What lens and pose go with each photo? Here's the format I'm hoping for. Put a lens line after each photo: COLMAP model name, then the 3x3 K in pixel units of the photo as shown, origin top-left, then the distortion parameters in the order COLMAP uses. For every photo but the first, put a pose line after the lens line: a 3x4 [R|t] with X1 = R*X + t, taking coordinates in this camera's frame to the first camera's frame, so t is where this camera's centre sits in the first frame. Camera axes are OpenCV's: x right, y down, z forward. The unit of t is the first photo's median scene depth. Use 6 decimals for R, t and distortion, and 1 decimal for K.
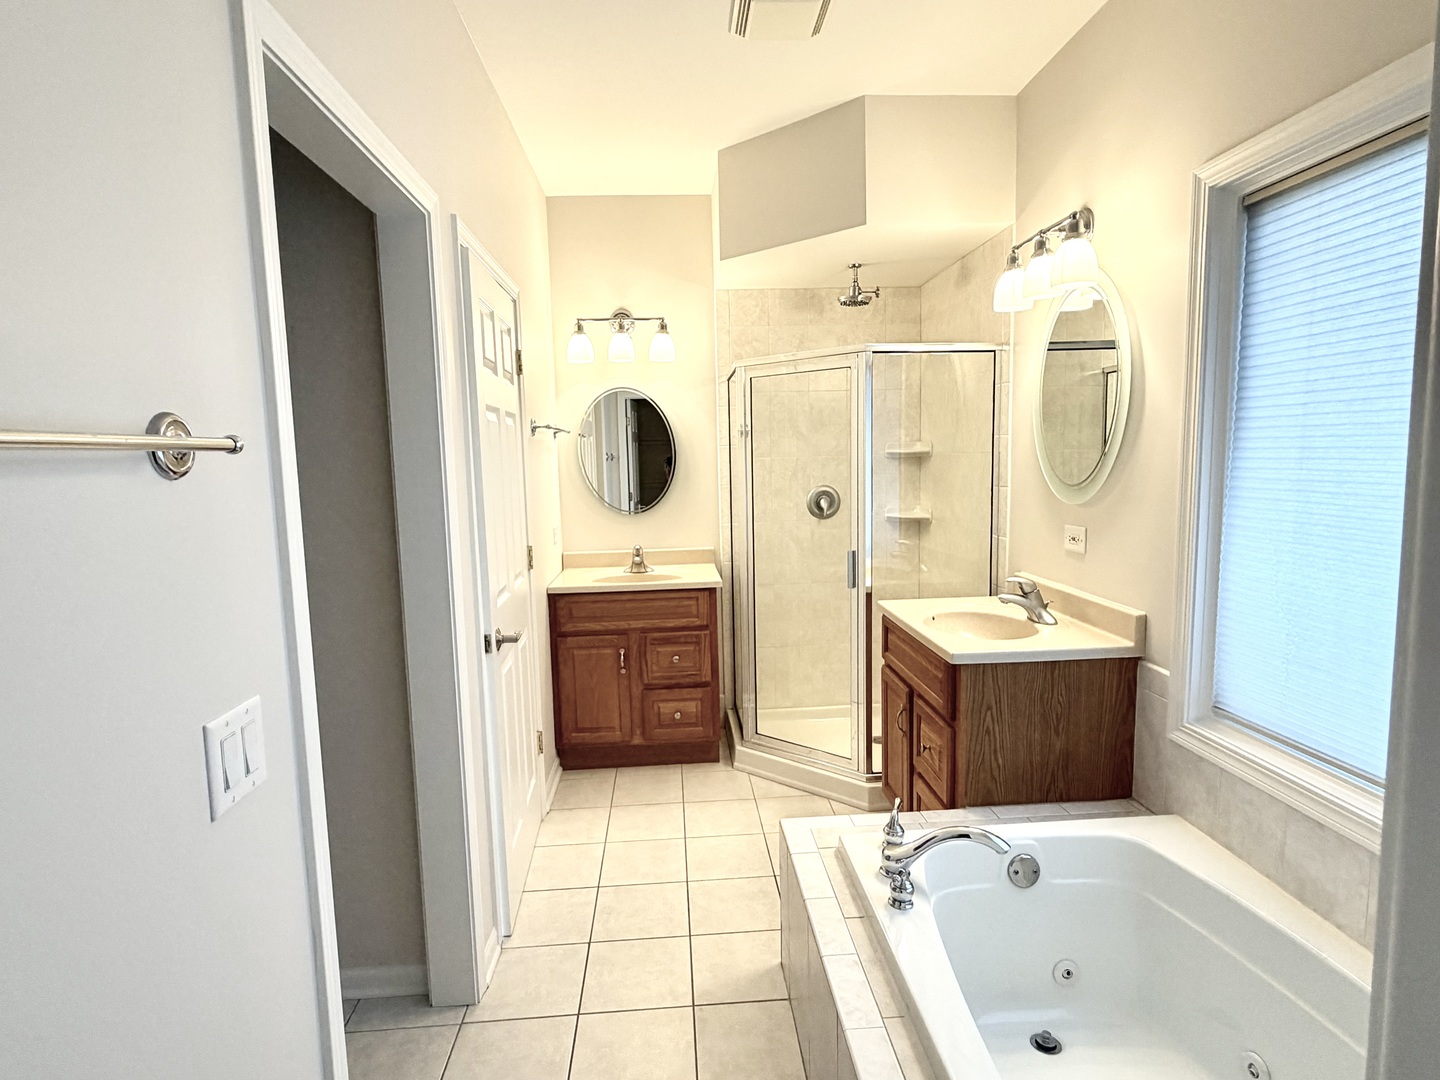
lens RADIAL K [[767.3, 0, 720.5], [0, 767.3, 541.7], [0, 0, 1]] dist [-0.004423, -0.001176]
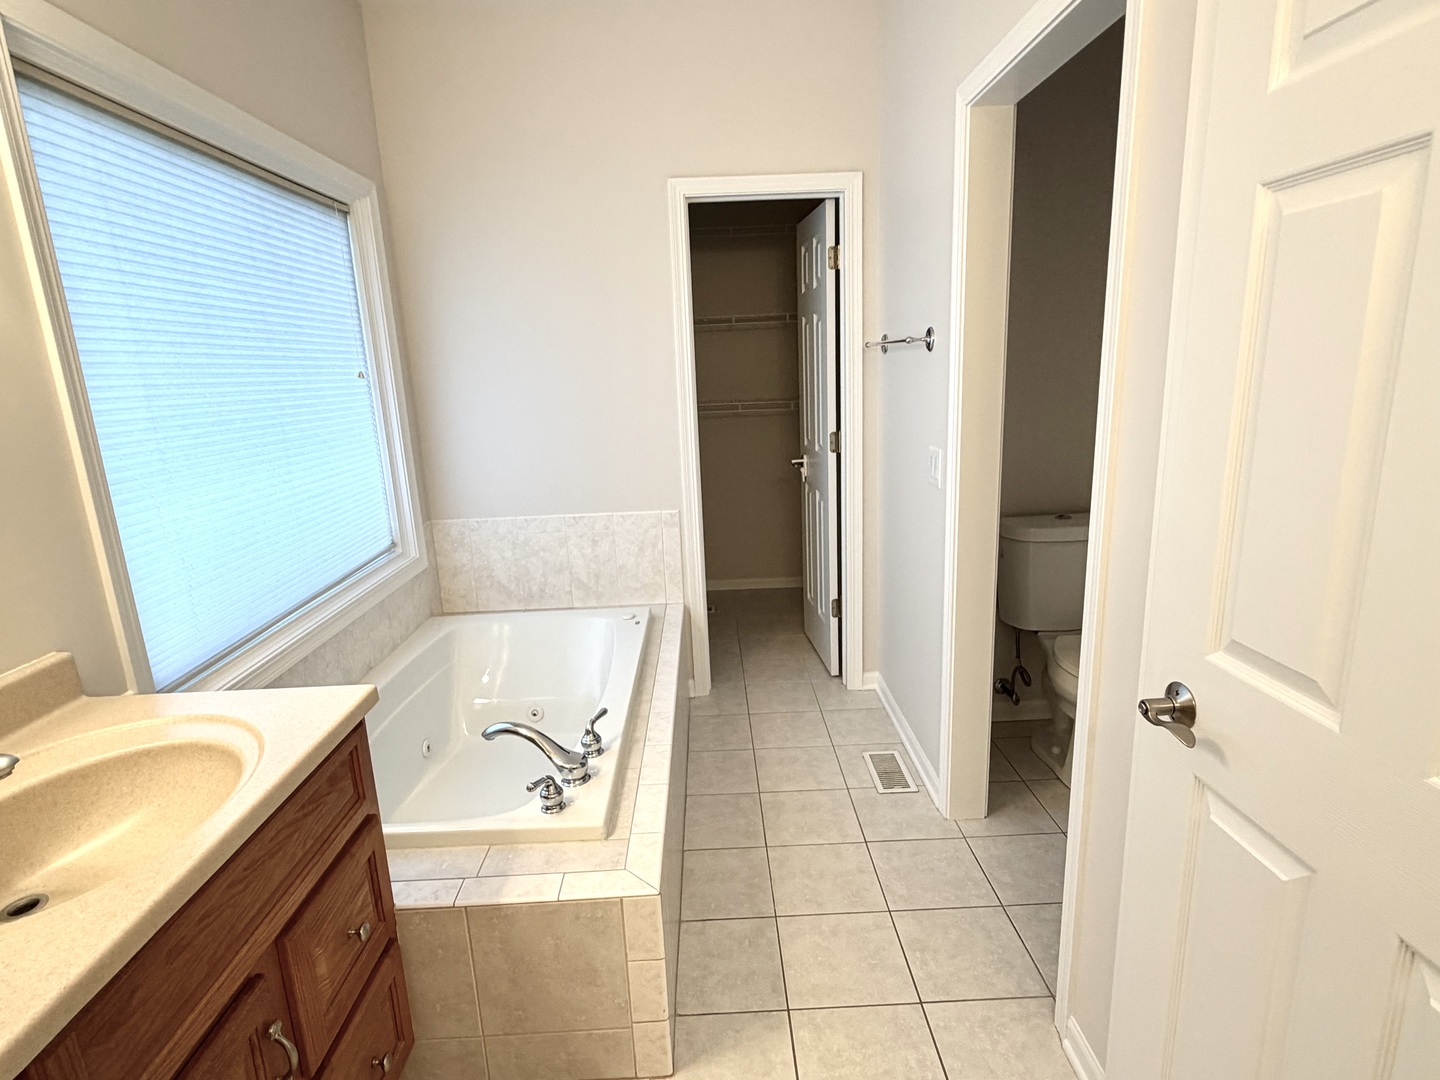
lens RADIAL K [[767.3, 0, 721.6], [0, 767.3, 537.3], [0, 0, 1]] dist [-0.004423, -0.001176]
pose [[-0.997125, 0.048411, 0.058291, -0.047559], [0.064915, 0.942572, 0.327635, -0.223357], [-0.039082, 0.330477, -0.943005, 2.061189]]
